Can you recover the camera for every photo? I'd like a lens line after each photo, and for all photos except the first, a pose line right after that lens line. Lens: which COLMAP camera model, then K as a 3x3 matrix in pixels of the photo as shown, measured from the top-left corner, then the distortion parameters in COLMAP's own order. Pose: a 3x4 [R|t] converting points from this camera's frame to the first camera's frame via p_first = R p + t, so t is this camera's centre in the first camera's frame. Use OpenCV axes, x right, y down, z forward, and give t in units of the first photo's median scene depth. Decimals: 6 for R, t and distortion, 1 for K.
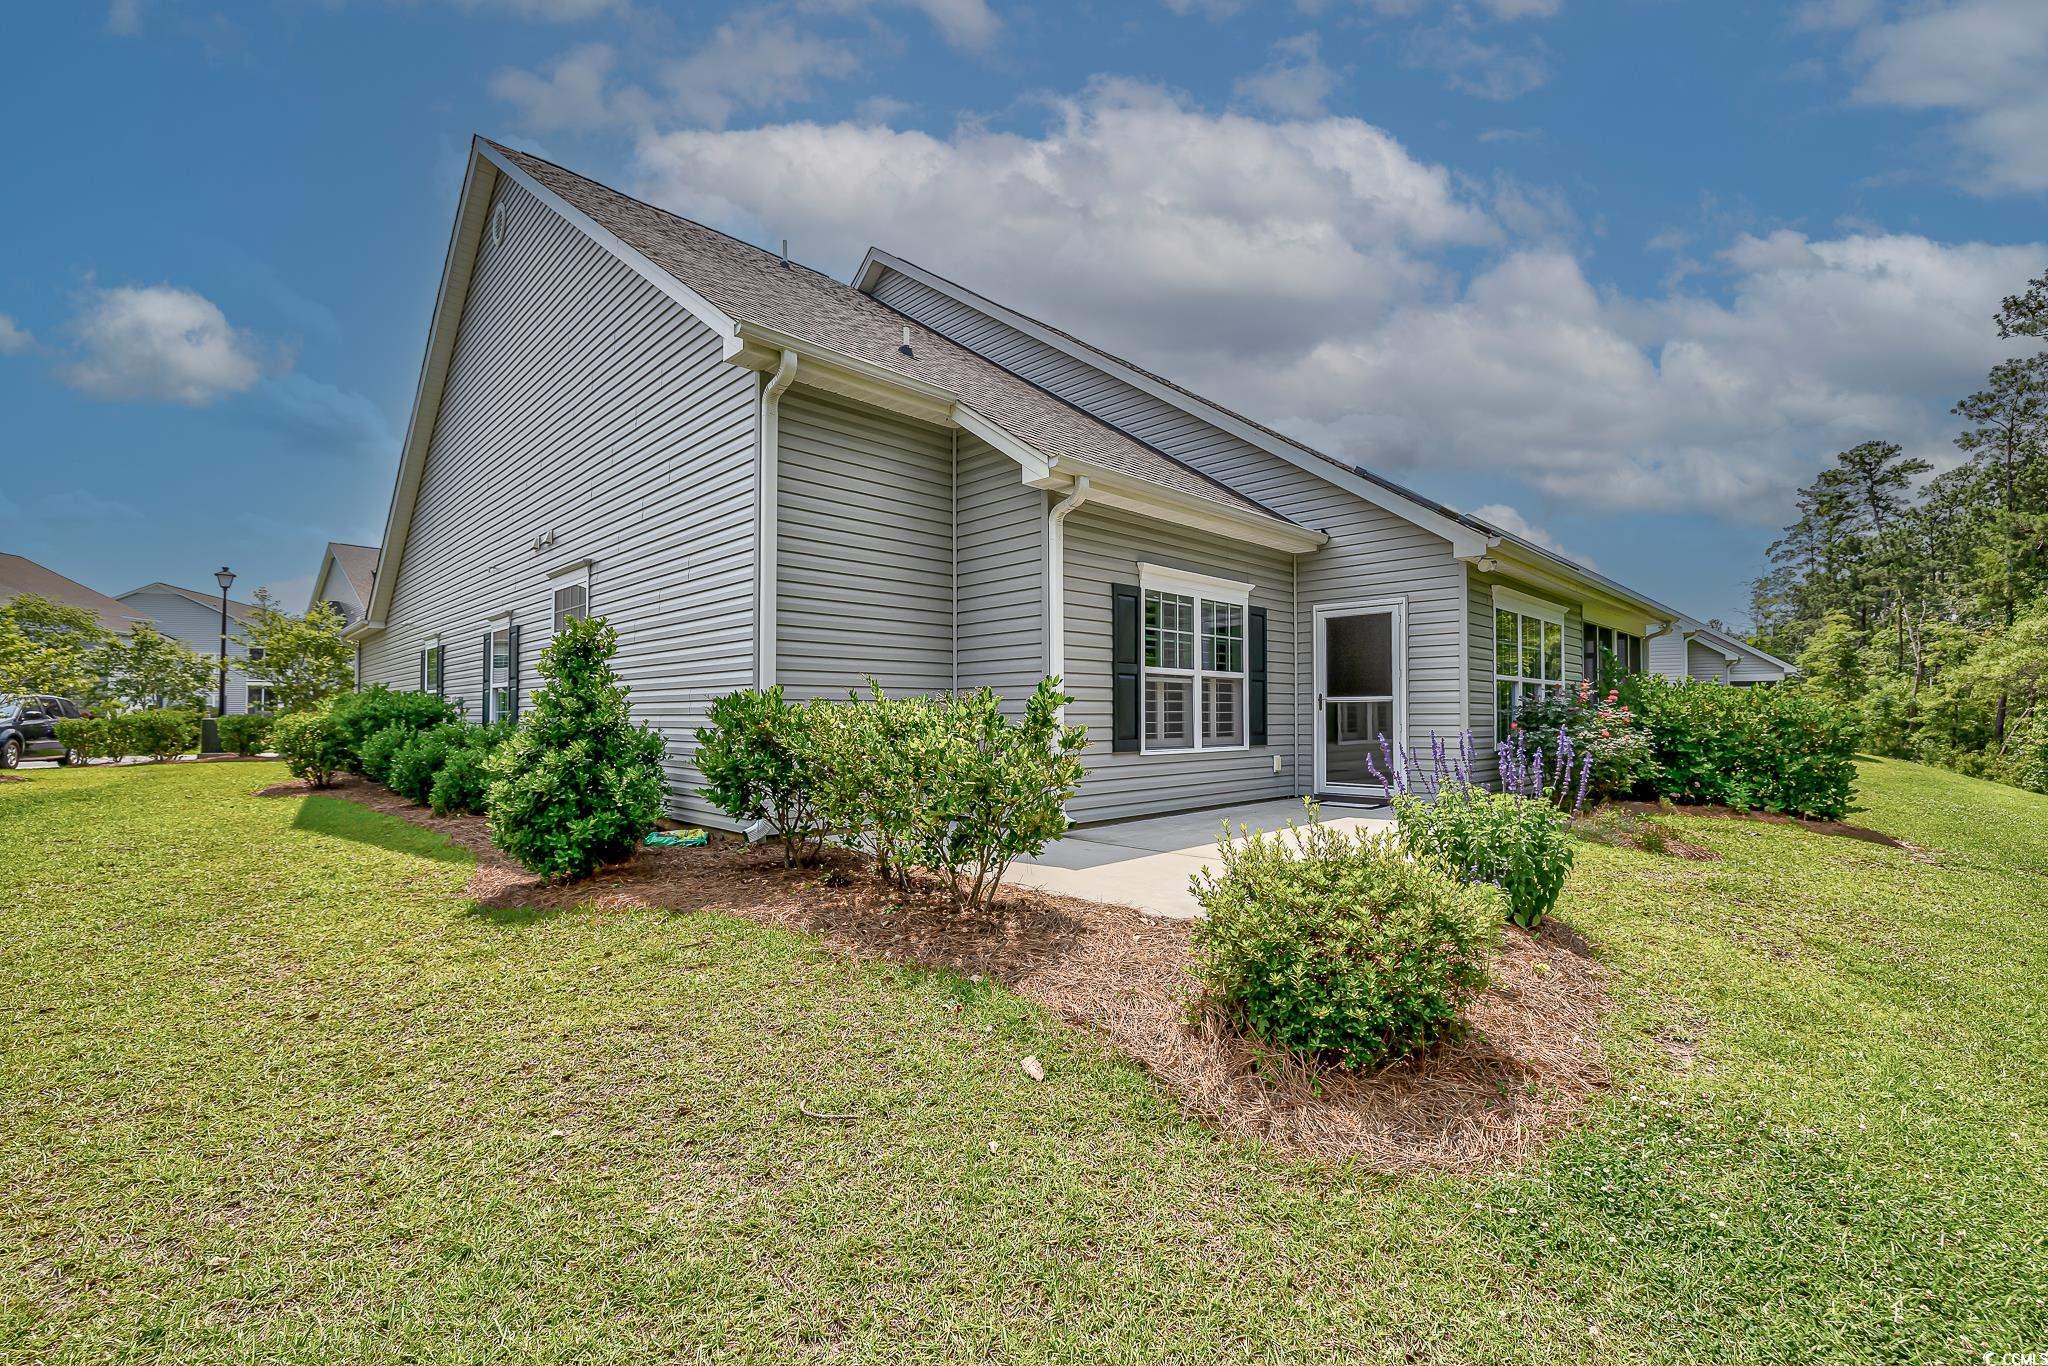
lens RADIAL K [[873.6, 0, 1016.9], [0, 873.6, 673.9], [0, 0, 1]] dist [0.002066, 0.000315]
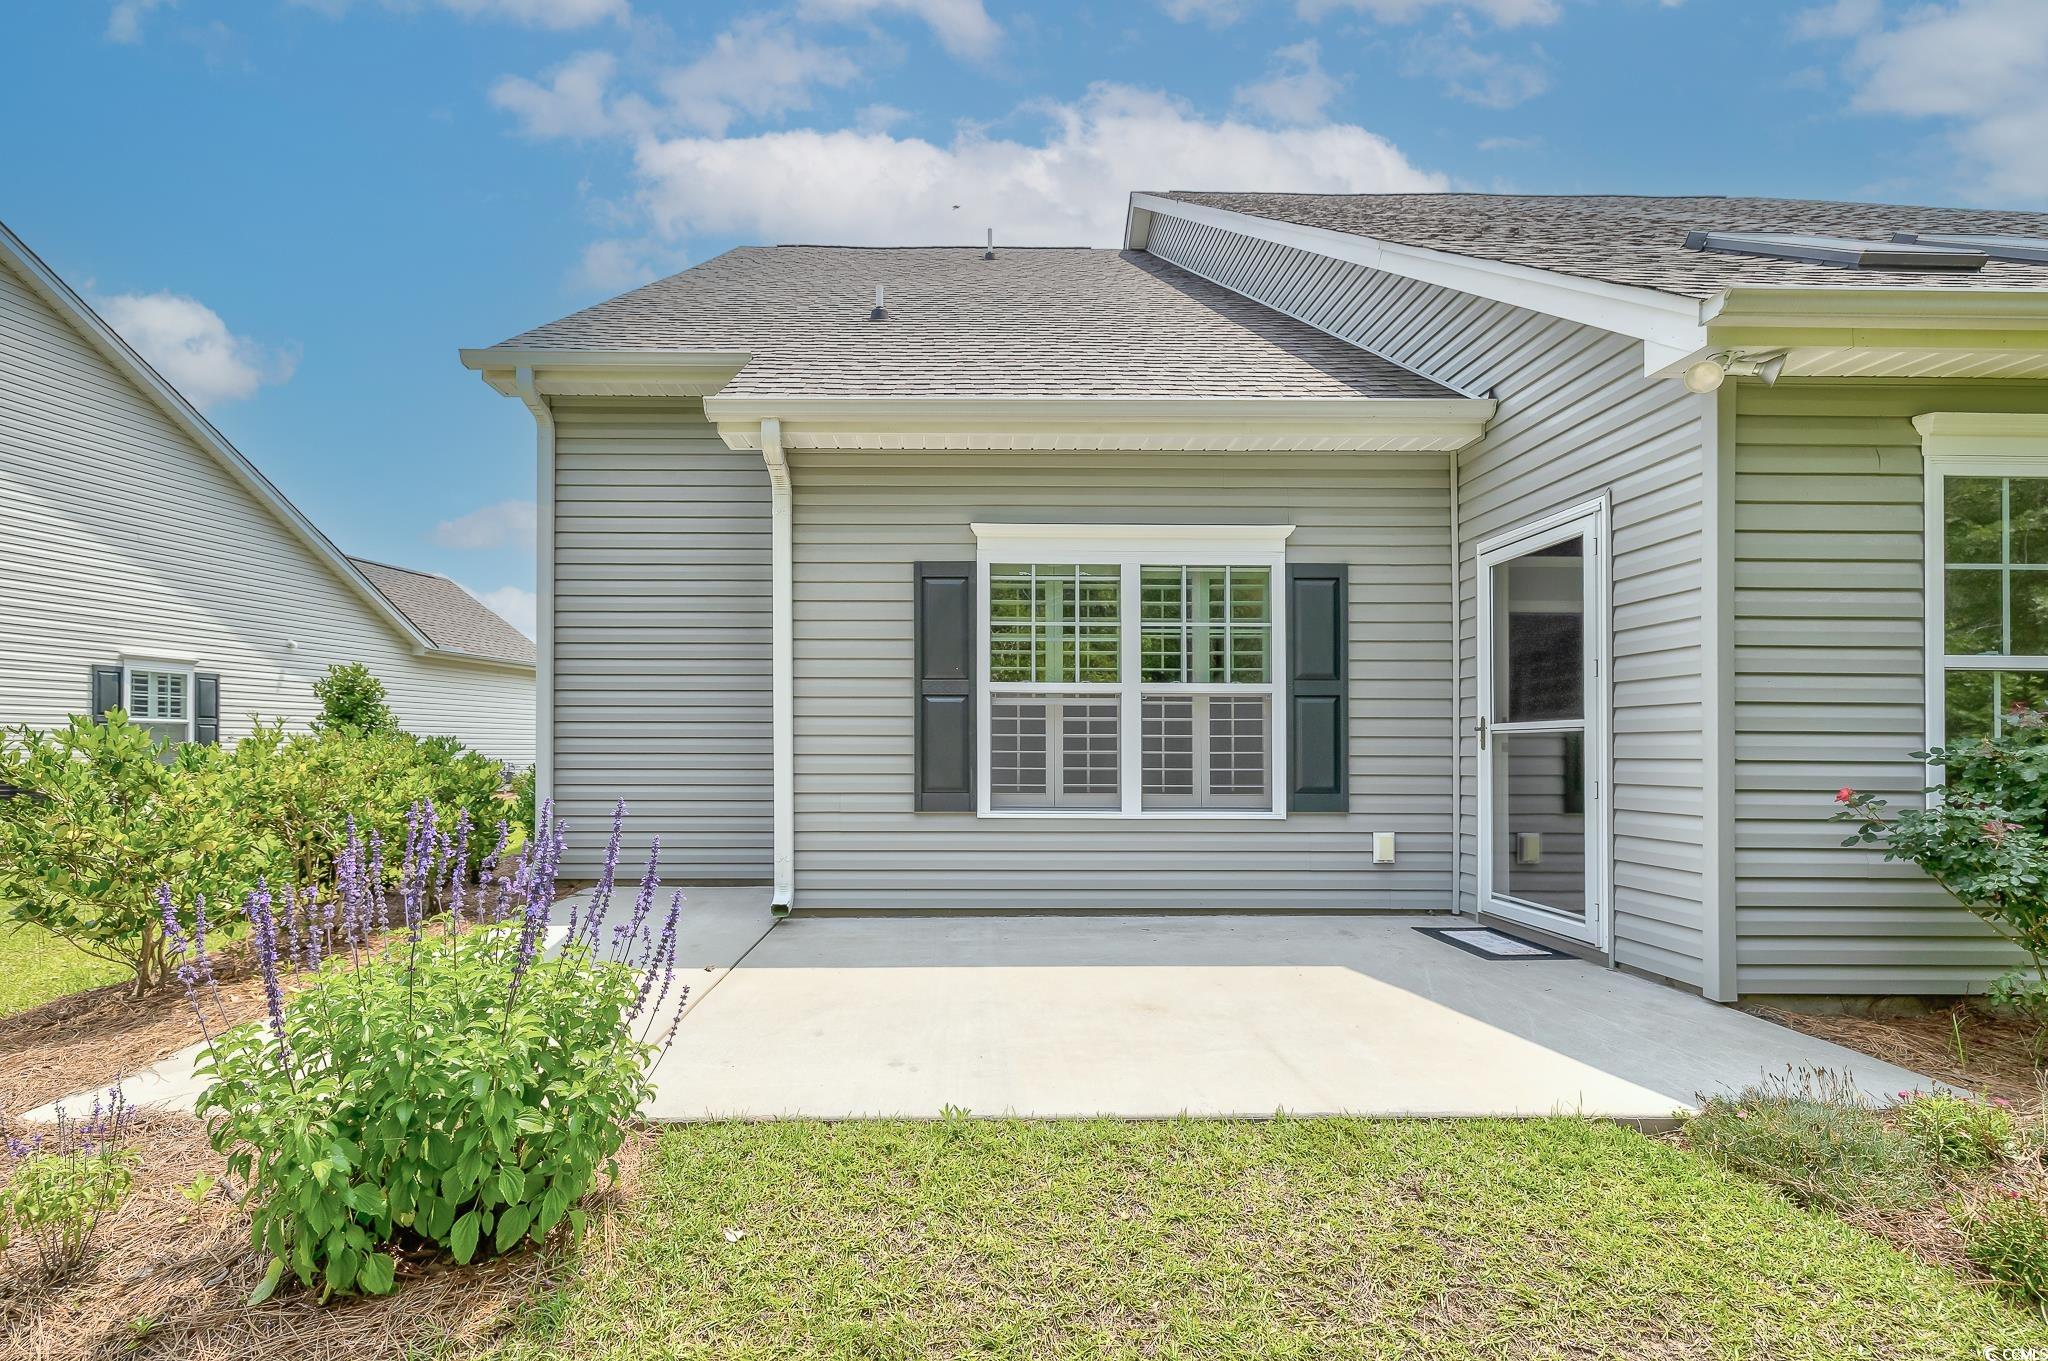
lens RADIAL K [[892.3, 0, 1017.4], [0, 892.3, 741.0], [0, 0, 1]] dist [-0.000827, -0.000199]
pose [[0.723392, -0.007290, -0.690399, 0.585664], [0.028003, 0.999431, 0.018788, 0.022158], [0.689870, -0.032924, 0.723185, 0.500309]]
